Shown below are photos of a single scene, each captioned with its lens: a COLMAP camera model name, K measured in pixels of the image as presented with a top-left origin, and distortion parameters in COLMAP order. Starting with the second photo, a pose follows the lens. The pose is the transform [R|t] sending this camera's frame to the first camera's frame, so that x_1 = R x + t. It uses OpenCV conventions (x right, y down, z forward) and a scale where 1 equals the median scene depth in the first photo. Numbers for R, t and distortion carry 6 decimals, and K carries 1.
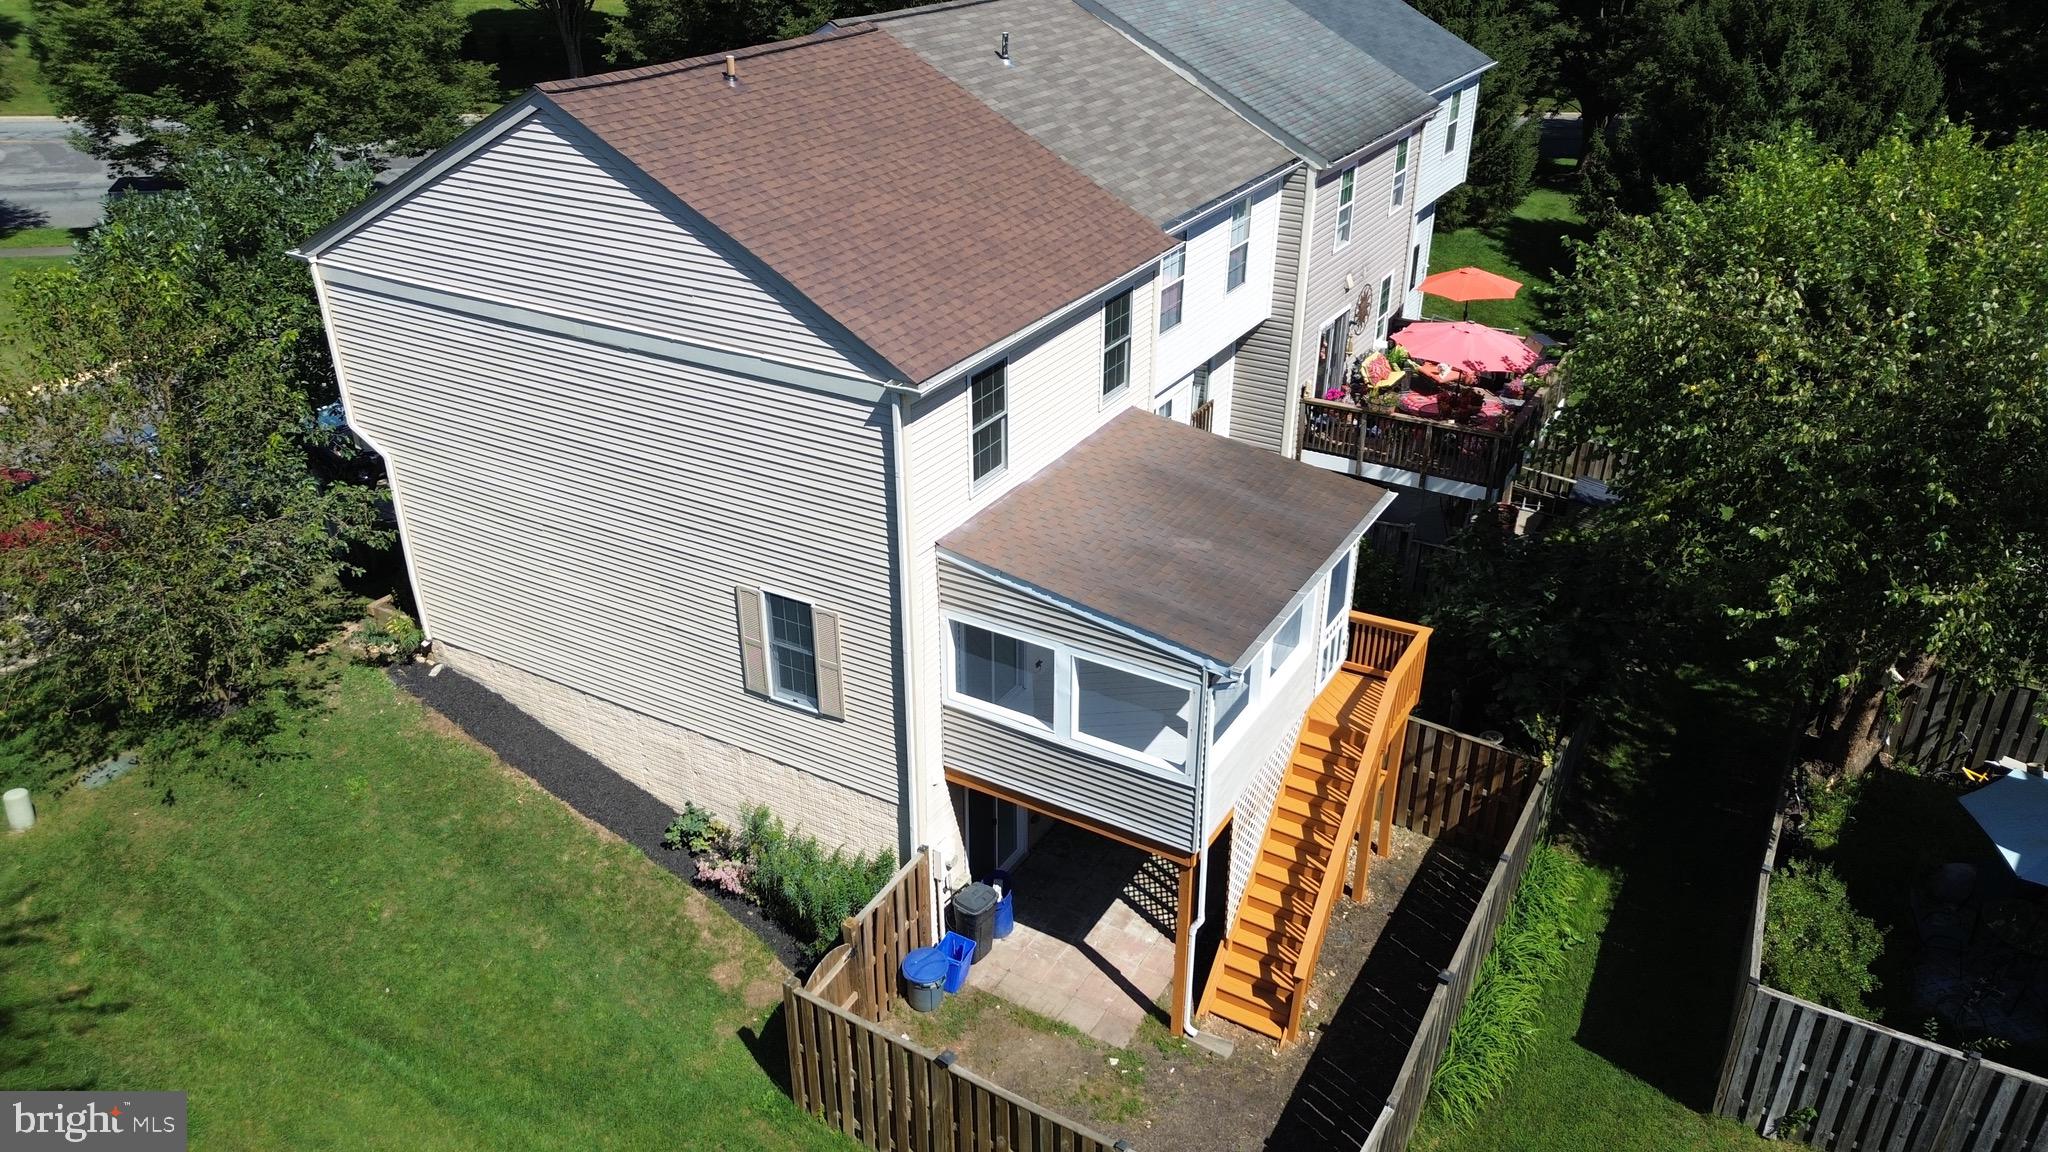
lens RADIAL K [[1473.5, 0, 1024.0], [0, 1473.5, 576.0], [0, 0, 1]] dist [0.083909, -0.096914]
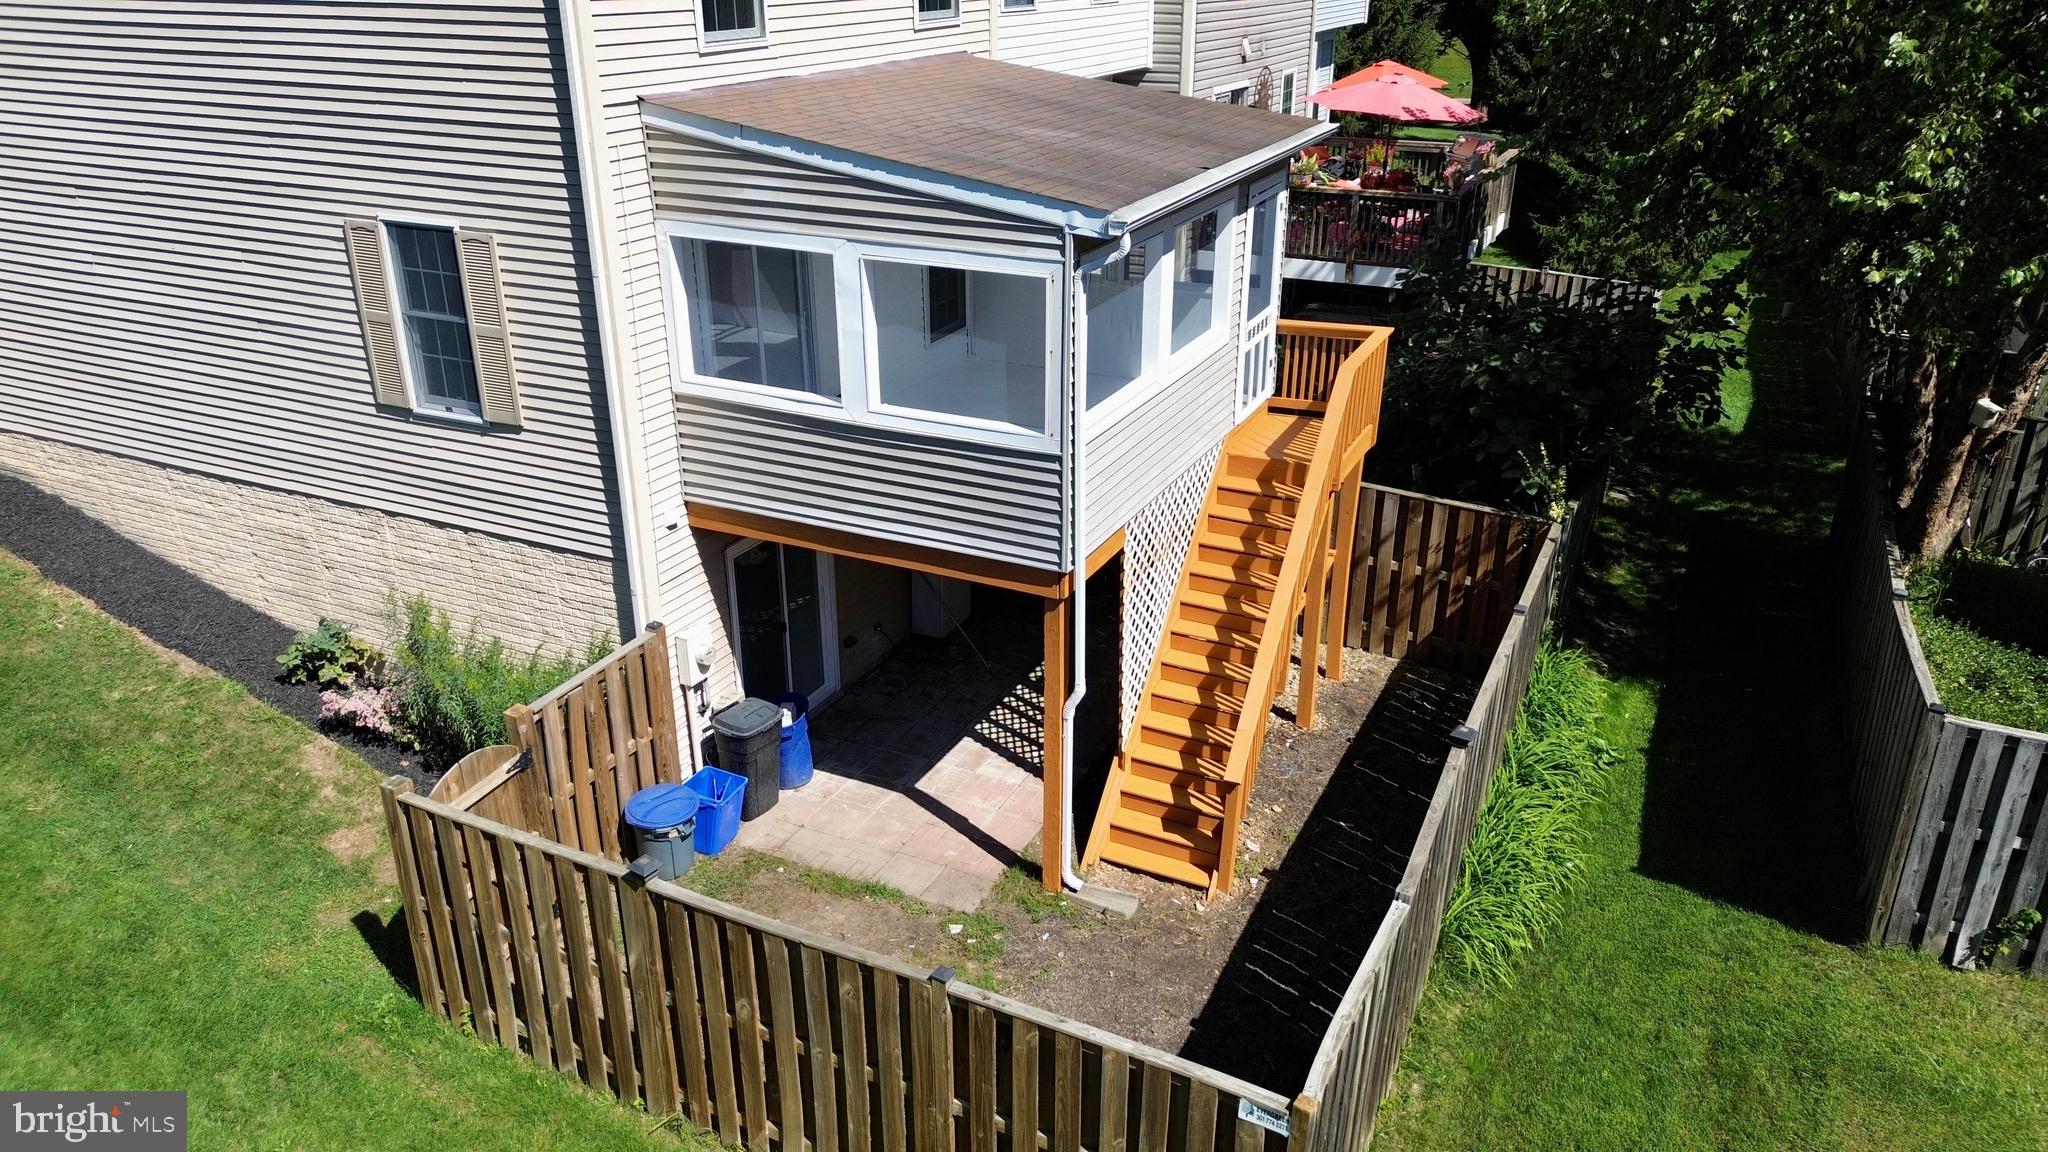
lens RADIAL K [[1473.5, 0, 1024.0], [0, 1473.5, 576.0], [0, 0, 1]] dist [0.083909, -0.096914]
pose [[0.996845, -0.032049, 0.072615, 0.046127], [0.036635, 0.997358, -0.062723, 0.204935], [-0.070413, 0.065185, 0.995386, 0.330708]]
